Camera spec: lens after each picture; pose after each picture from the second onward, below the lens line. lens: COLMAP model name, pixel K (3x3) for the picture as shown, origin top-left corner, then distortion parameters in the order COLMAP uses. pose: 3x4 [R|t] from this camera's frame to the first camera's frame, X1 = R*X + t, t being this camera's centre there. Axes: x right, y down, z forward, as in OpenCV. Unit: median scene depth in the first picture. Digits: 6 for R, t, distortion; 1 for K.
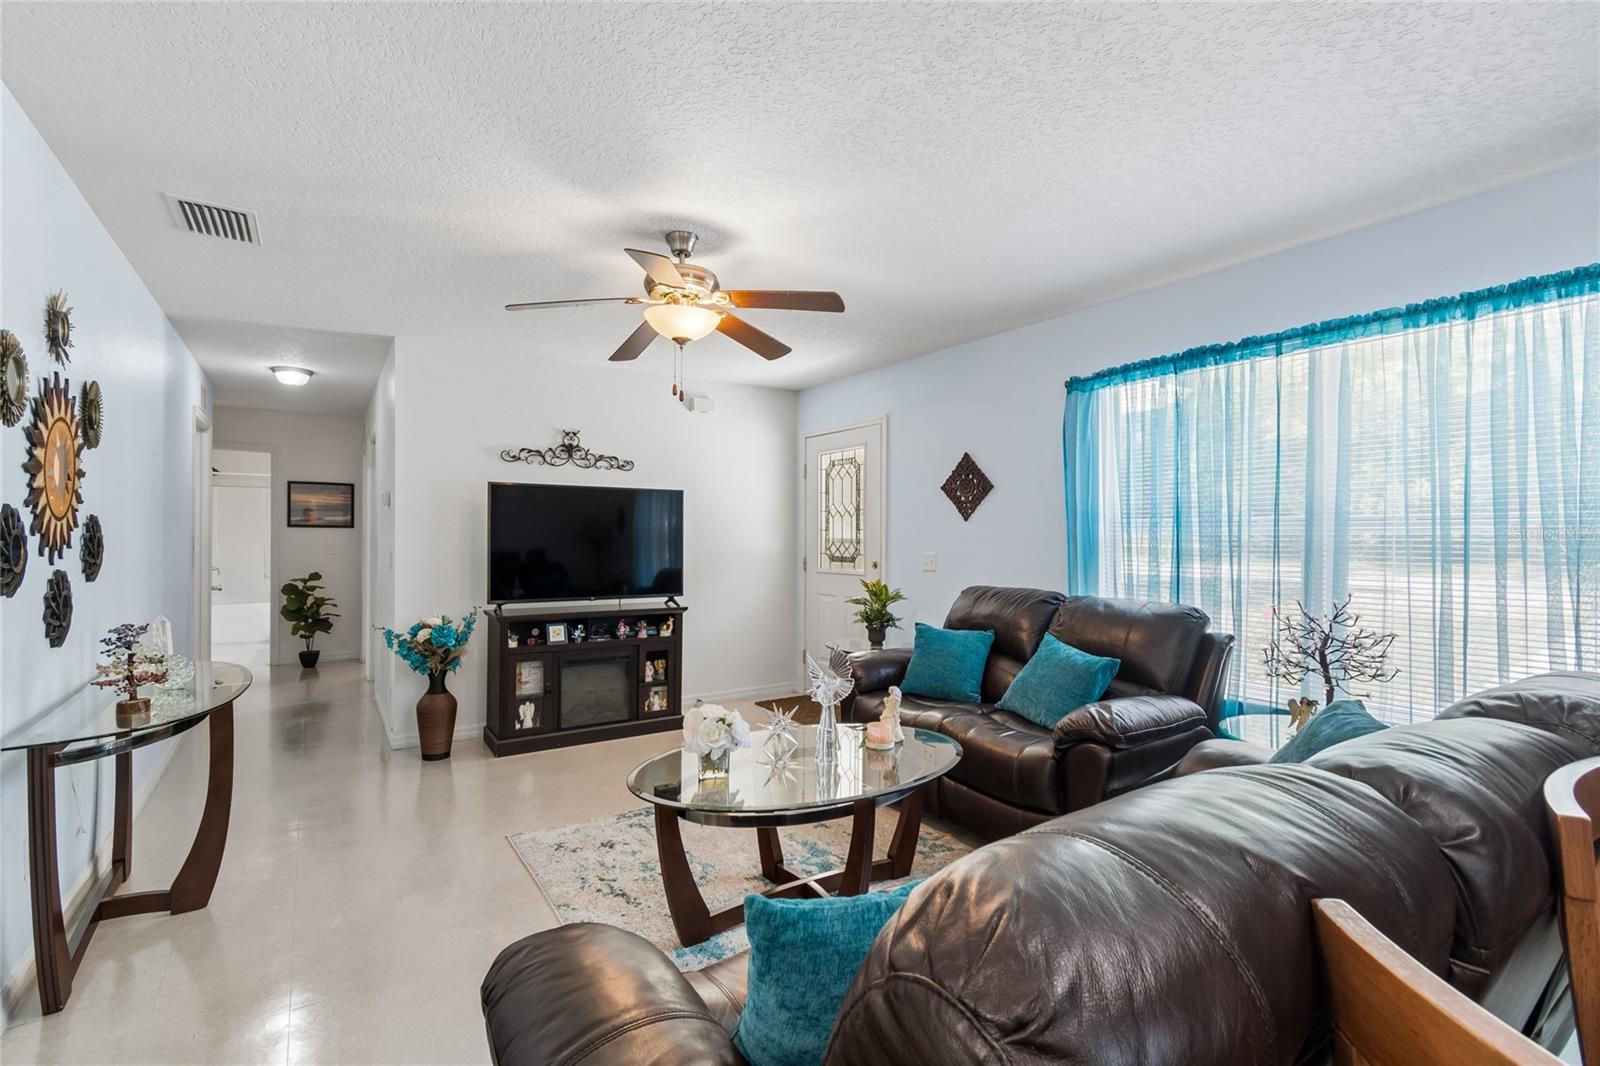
lens RADIAL K [[704.1, 0, 788.2], [0, 704.1, 536.8], [0, 0, 1]] dist [-0.002796, 0.001000]
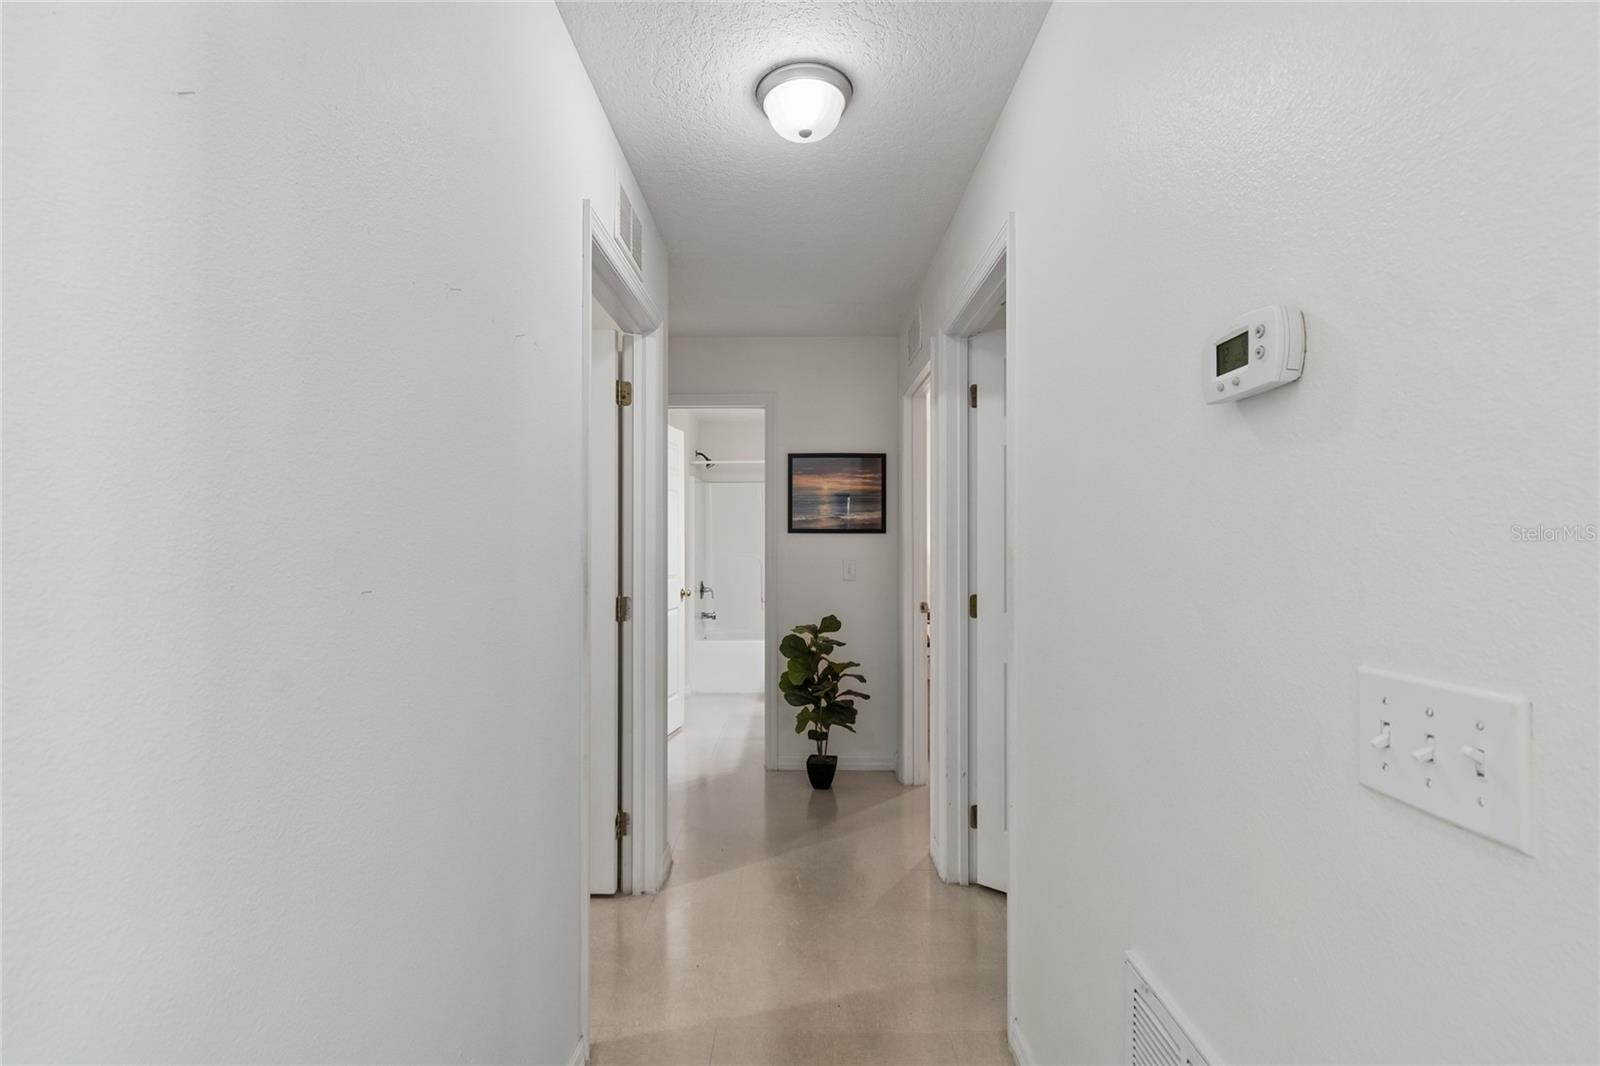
lens RADIAL K [[704.1, 0, 800.4], [0, 704.1, 533.8], [0, 0, 1]] dist [-0.002796, 0.001000]
pose [[0.827781, -0.003153, -0.561043, -0.382164], [0.003864, 0.999993, 0.000081, -0.013130], [0.561039, -0.002235, 0.827787, 0.530824]]
